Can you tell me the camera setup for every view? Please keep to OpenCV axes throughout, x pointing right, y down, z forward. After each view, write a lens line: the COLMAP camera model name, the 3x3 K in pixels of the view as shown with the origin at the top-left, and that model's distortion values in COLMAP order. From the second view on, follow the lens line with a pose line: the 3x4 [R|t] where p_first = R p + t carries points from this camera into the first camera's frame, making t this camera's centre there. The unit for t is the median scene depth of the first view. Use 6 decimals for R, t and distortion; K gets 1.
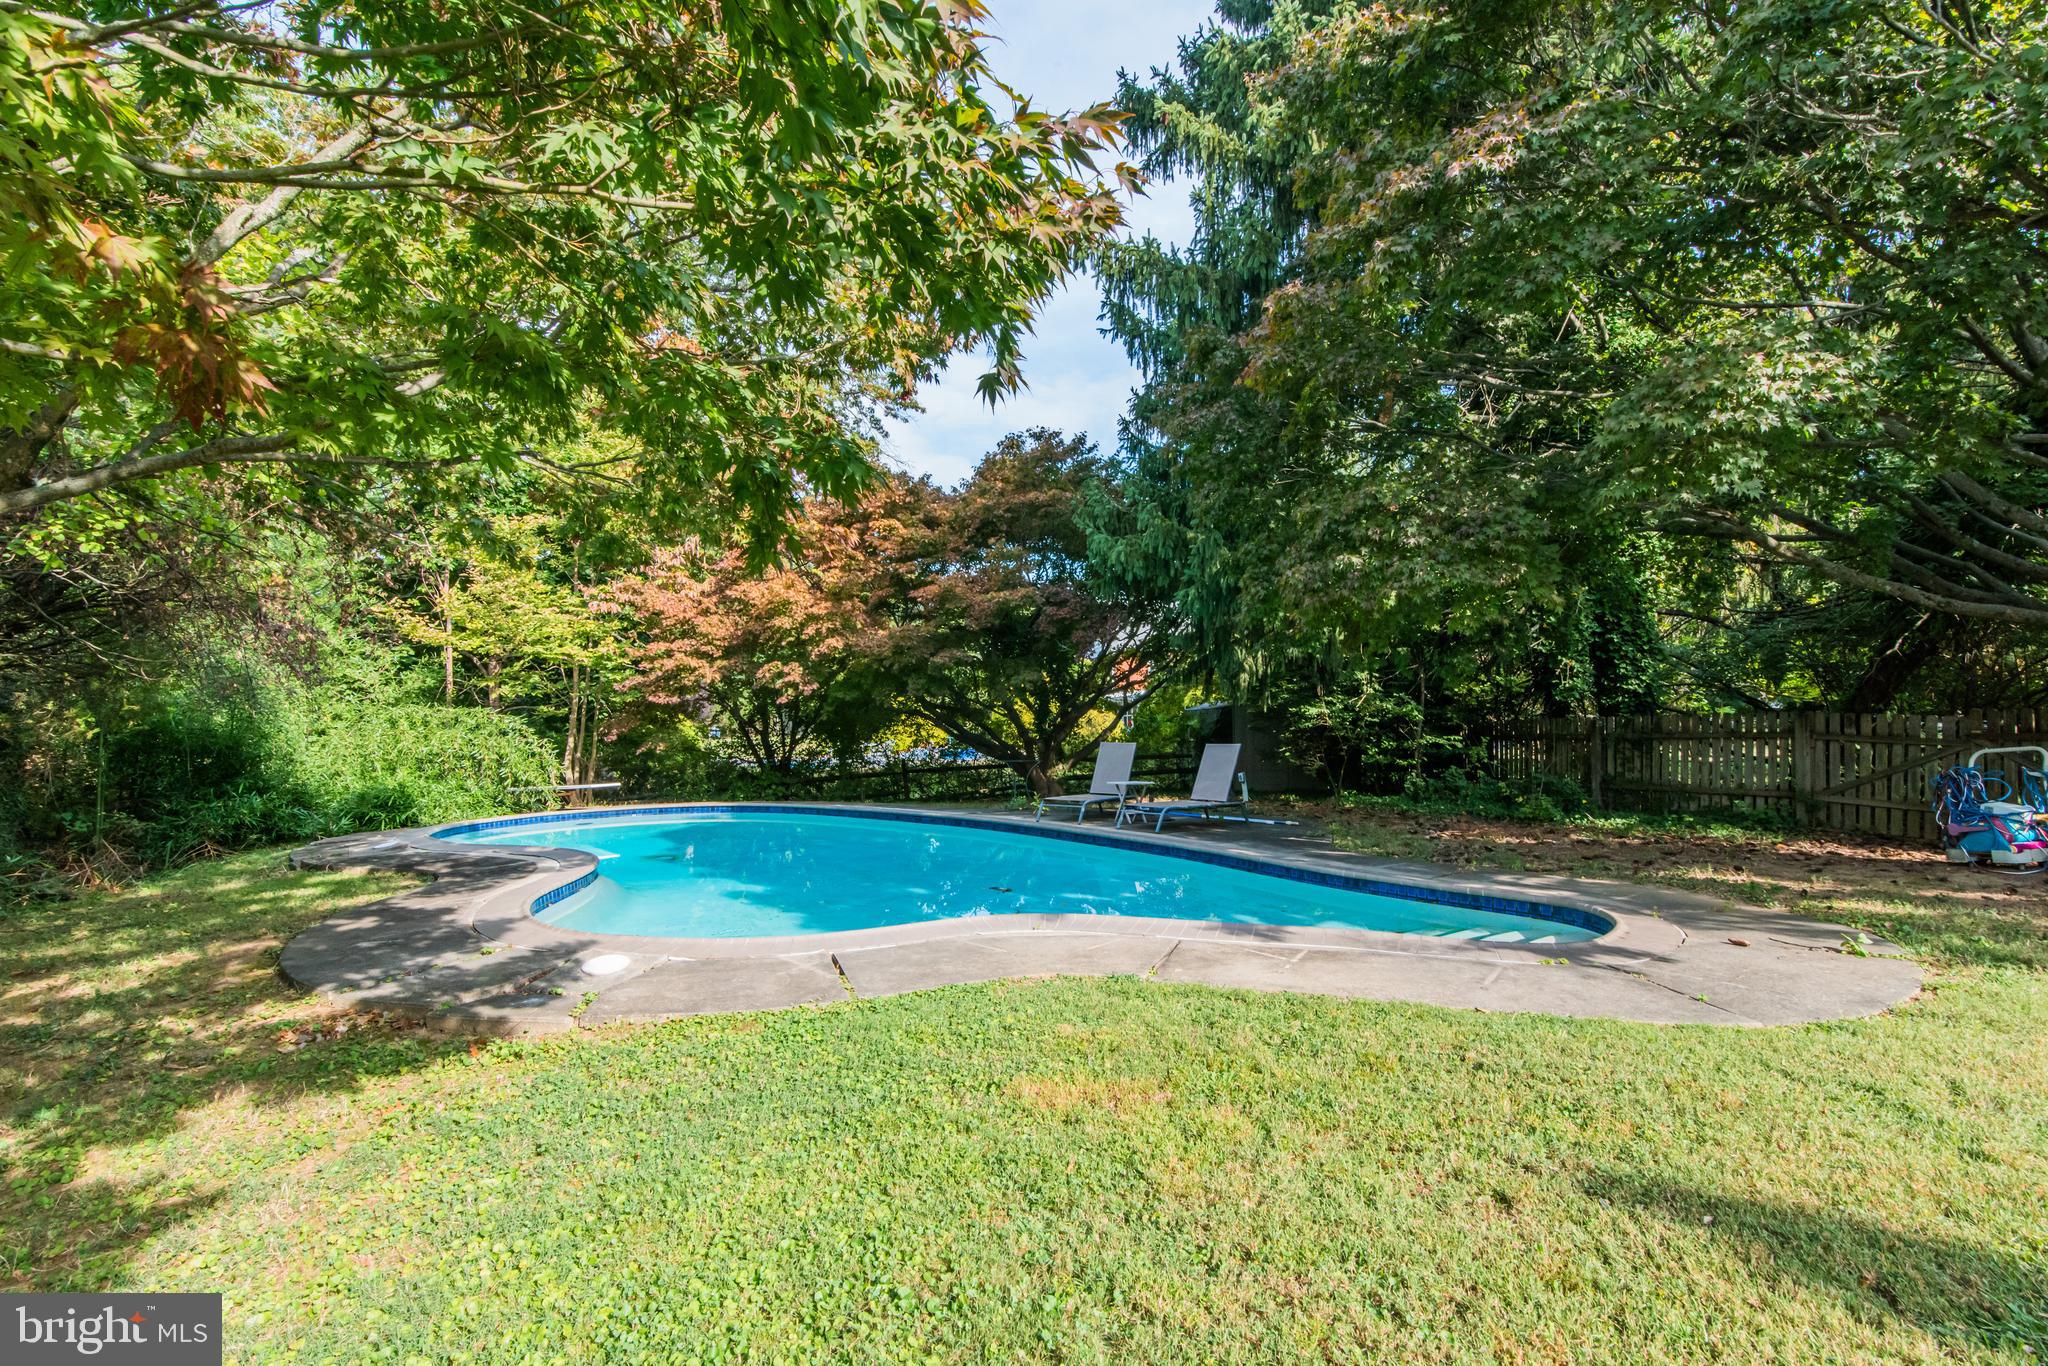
lens RADIAL K [[932.1, 0, 1022.2], [0, 932.1, 680.3], [0, 0, 1]] dist [0.010841, -0.001377]
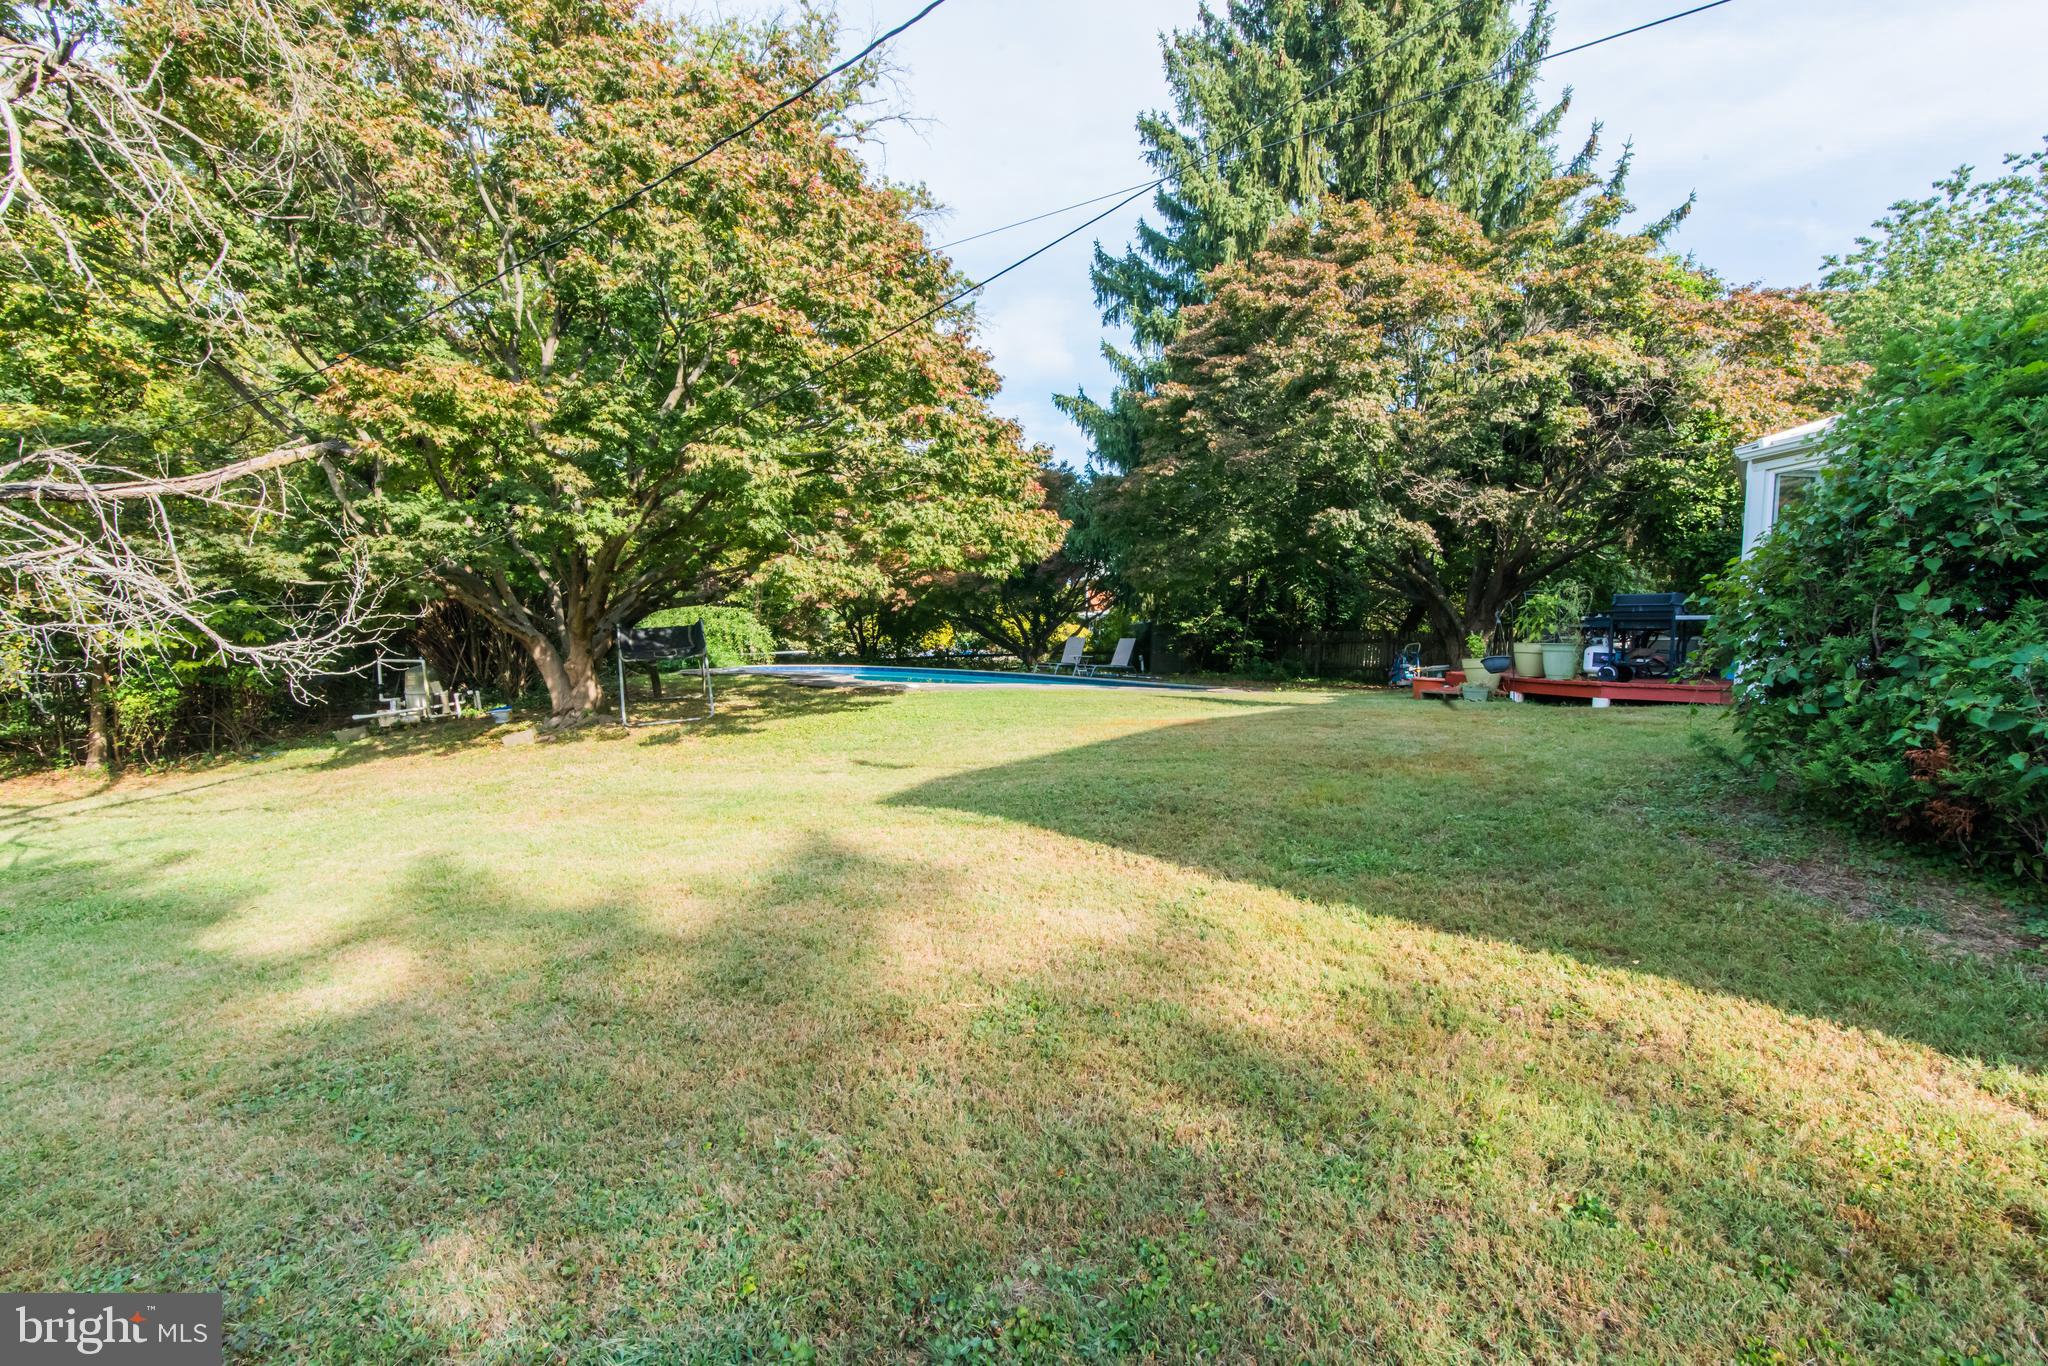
lens RADIAL K [[932.1, 0, 1030.4], [0, 932.1, 684.6], [0, 0, 1]] dist [0.010841, -0.001377]
pose [[0.998777, 0.031099, 0.038433, -0.044700], [-0.034538, 0.995131, 0.092310, -0.006687], [-0.035375, -0.093525, 0.994988, -0.622187]]
